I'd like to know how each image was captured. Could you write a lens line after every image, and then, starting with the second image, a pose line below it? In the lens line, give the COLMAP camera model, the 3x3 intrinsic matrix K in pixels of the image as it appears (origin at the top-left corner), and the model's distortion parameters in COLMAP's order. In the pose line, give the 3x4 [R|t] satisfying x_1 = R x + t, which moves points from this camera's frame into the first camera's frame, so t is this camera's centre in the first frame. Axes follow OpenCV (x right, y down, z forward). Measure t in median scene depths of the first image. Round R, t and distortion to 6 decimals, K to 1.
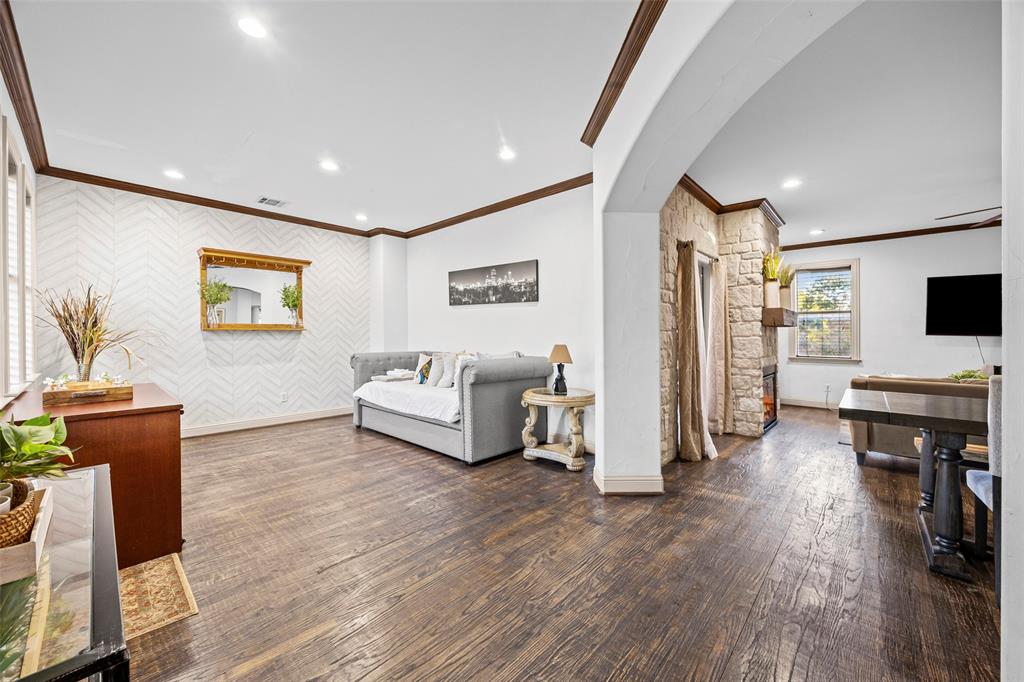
lens RADIAL K [[387.5, 0, 512.0], [0, 387.5, 341.0], [0, 0, 1]] dist [-0.001507, -0.000242]
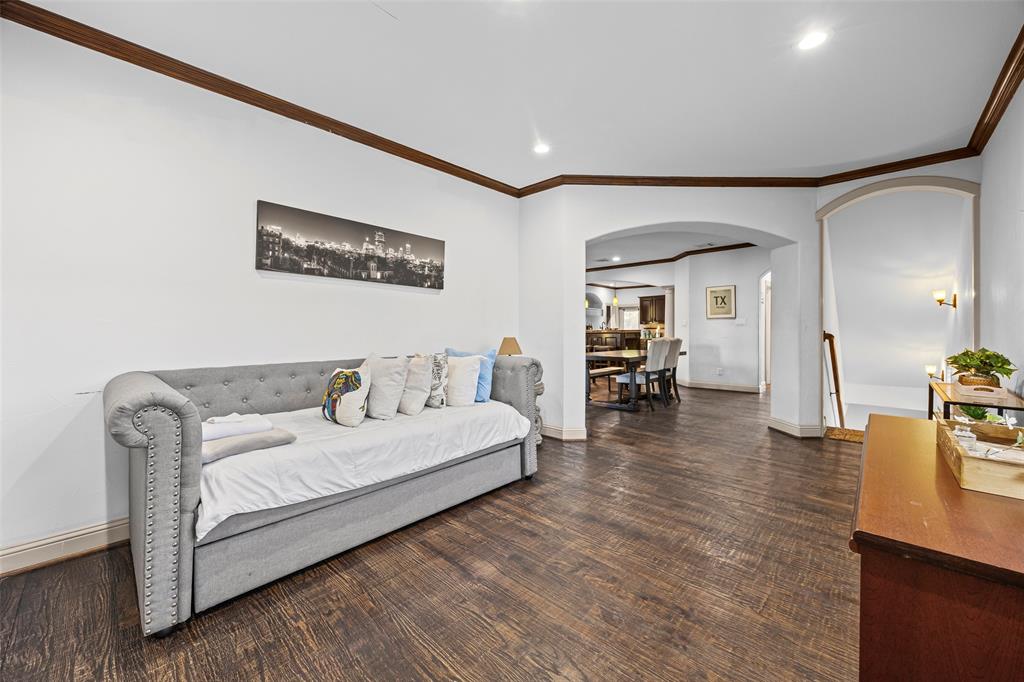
lens RADIAL K [[395.1, 0, 511.0], [0, 395.1, 330.7], [0, 0, 1]] dist [-0.002551, -0.000108]
pose [[0.010507, -0.007920, 0.999913, -0.724244], [0.016881, 0.999828, 0.007742, -0.013021], [-0.999802, 0.016799, 0.010638, 0.747870]]
